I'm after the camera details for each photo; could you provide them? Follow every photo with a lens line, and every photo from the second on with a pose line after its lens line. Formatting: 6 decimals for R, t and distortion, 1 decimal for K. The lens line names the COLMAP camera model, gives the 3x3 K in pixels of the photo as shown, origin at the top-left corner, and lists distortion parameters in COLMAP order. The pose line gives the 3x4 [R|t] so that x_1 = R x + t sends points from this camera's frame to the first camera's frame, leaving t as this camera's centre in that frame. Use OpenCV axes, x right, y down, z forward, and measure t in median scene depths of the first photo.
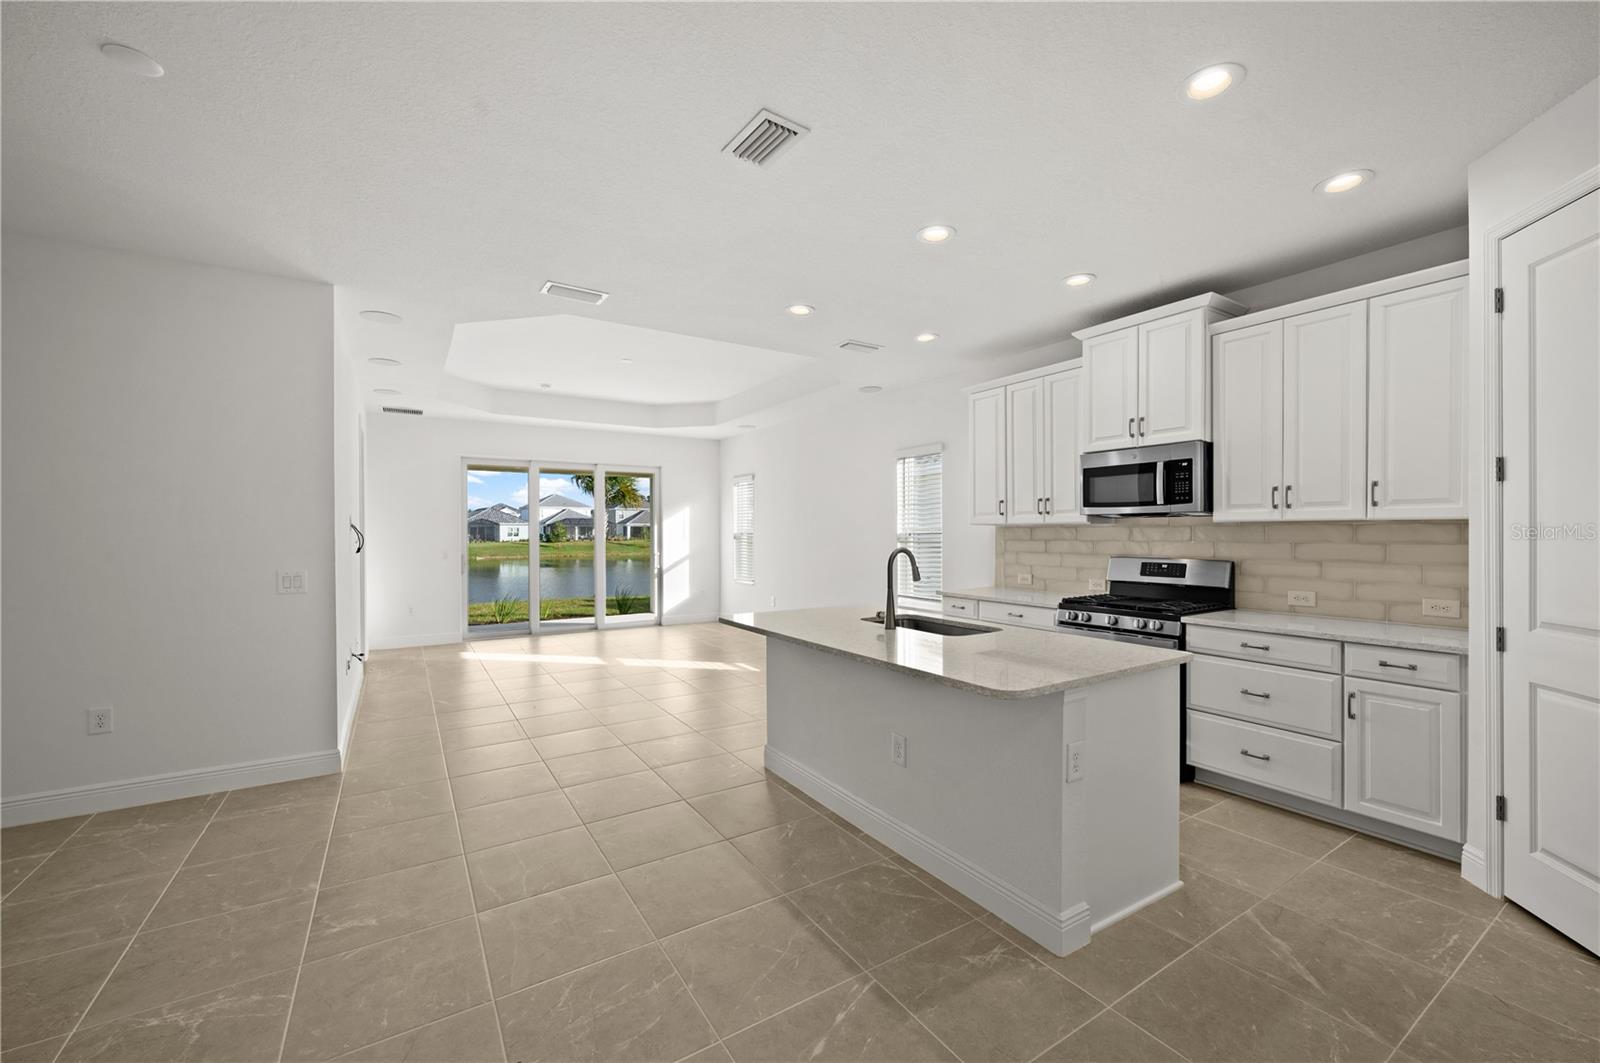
lens RADIAL K [[633.6, 0, 800.6], [0, 633.6, 535.1], [0, 0, 1]] dist [-0.002034, -0.000076]
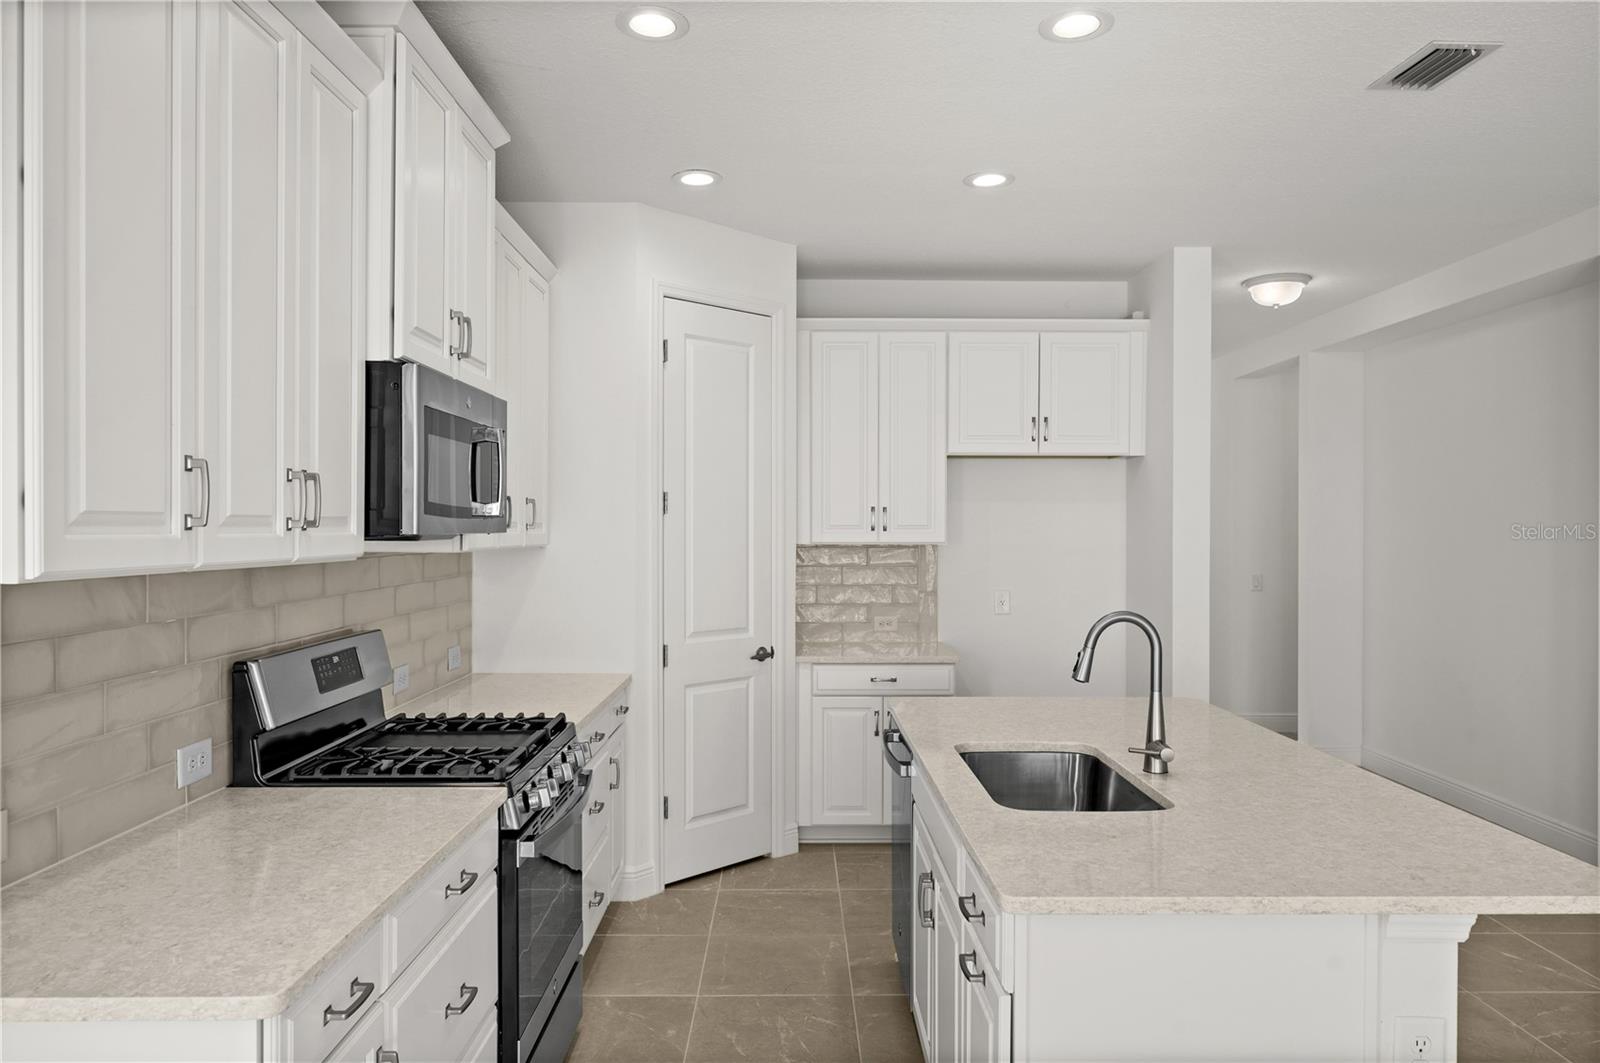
lens RADIAL K [[1065.6, 0, 799.6], [0, 1065.6, 532.4], [0, 0, 1]] dist [0.003179, -0.009097]
pose [[-0.846702, 0.000105, 0.532067, -0.053796], [0.004757, 0.999962, 0.007371, -0.038440], [-0.532046, 0.008772, -0.846670, 1.444585]]
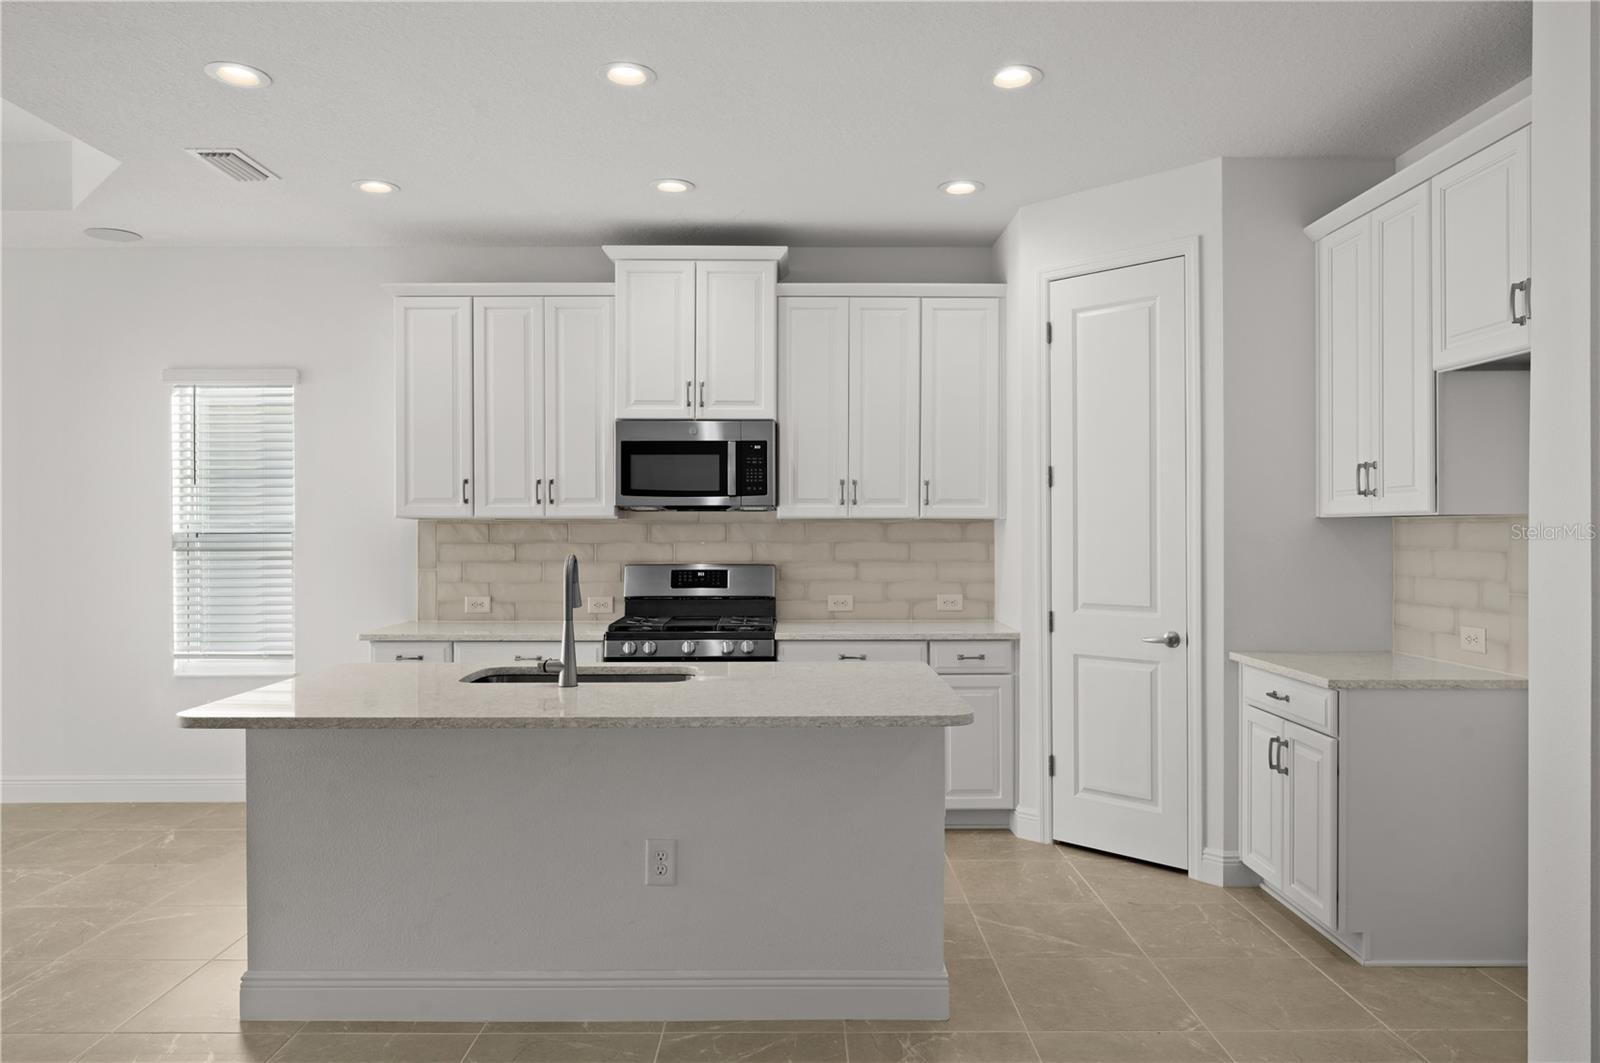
lens RADIAL K [[1065.6, 0, 802.9], [0, 1065.6, 531.5], [0, 0, 1]] dist [0.003179, -0.009097]
pose [[0.529292, 0.000043, 0.848440, -0.477645], [0.004088, 0.999988, -0.002601, 0.000561], [-0.848430, 0.004845, 0.529286, 0.200390]]
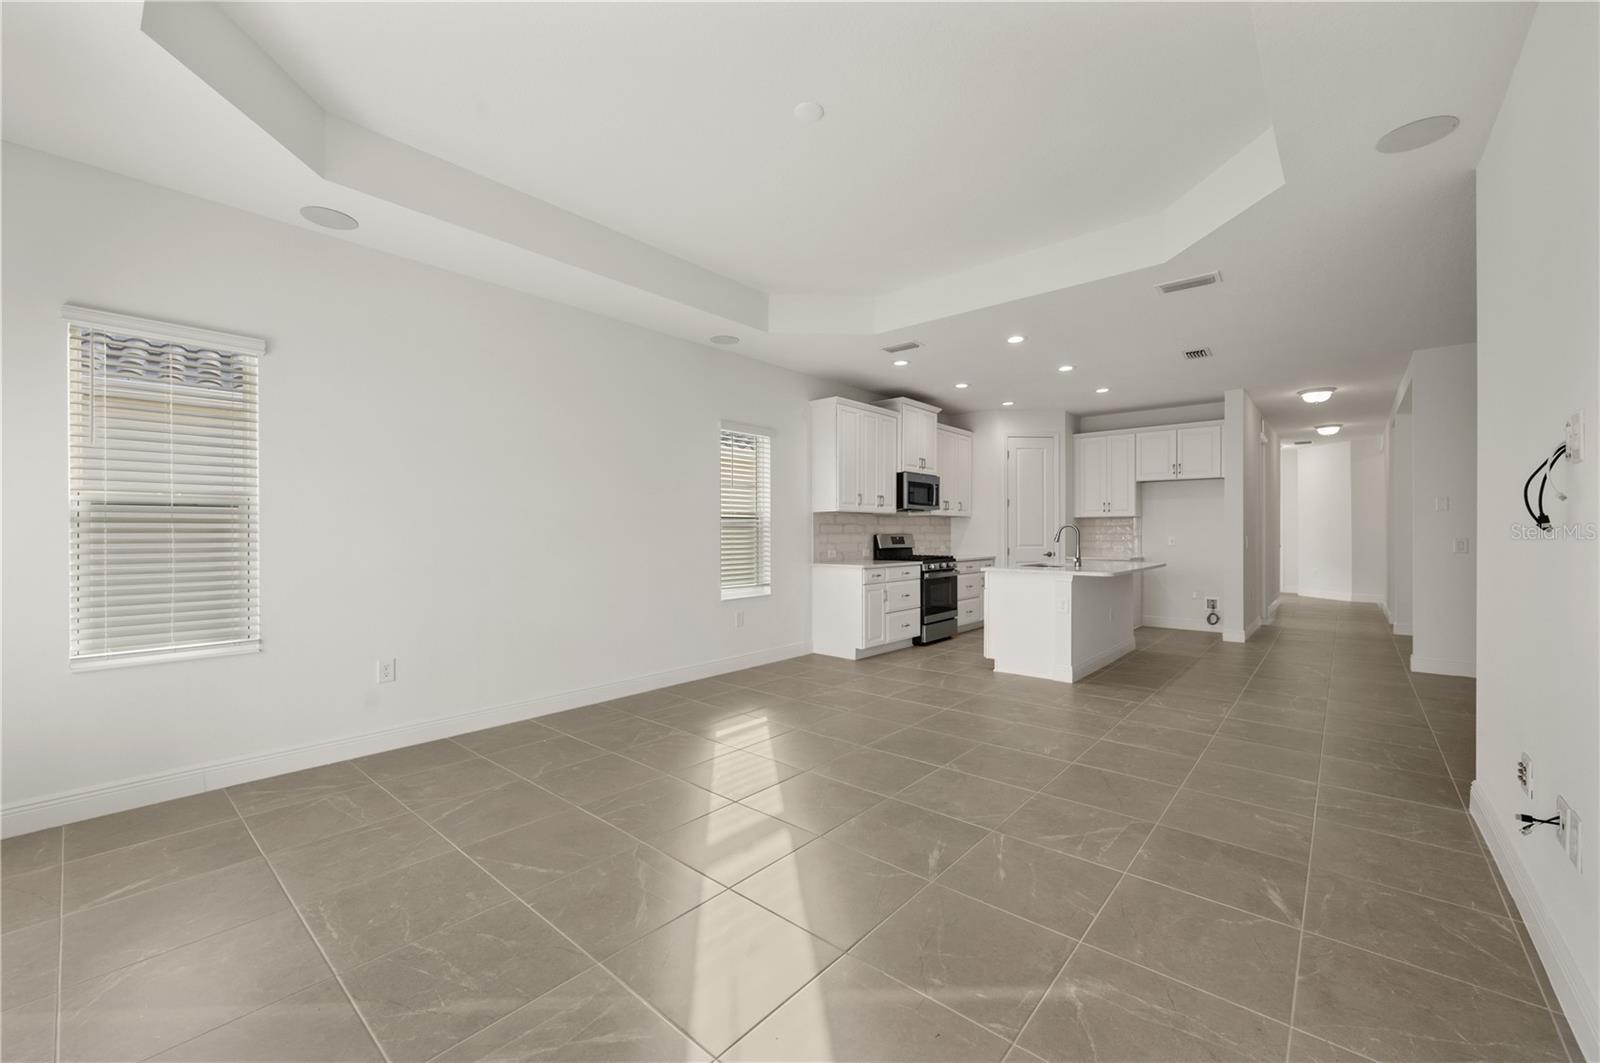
lens RADIAL K [[633.6, 0, 805.4], [0, 633.6, 533.1], [0, 0, 1]] dist [-0.002034, -0.000076]
pose [[-0.293766, 0.003047, 0.955873, -1.114308], [0.007054, 0.999975, -0.001020, 0.034435], [-0.955851, 0.006443, -0.293780, 1.815159]]
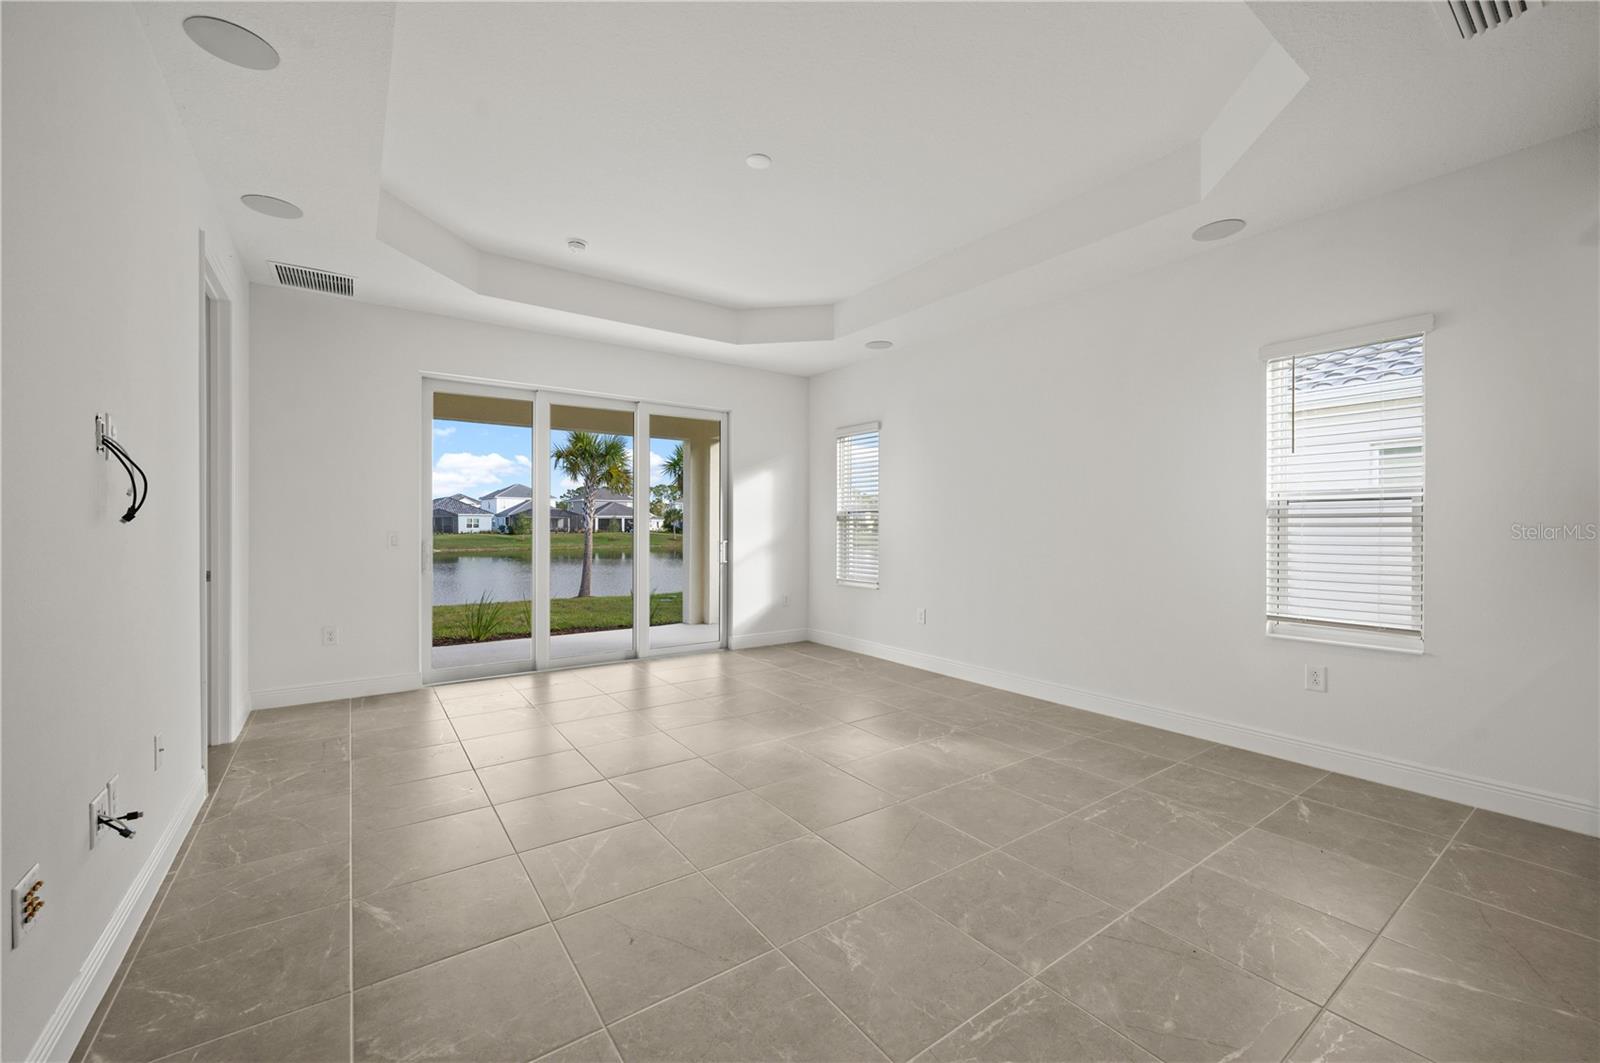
lens RADIAL K [[633.6, 0, 797.6], [0, 633.6, 526.6], [0, 0, 1]] dist [-0.002034, -0.000076]
pose [[0.998676, 0.006091, 0.051089, -0.426347], [-0.005854, 0.999971, -0.004793, 0.037809], [-0.051117, 0.004488, 0.998683, 0.774859]]
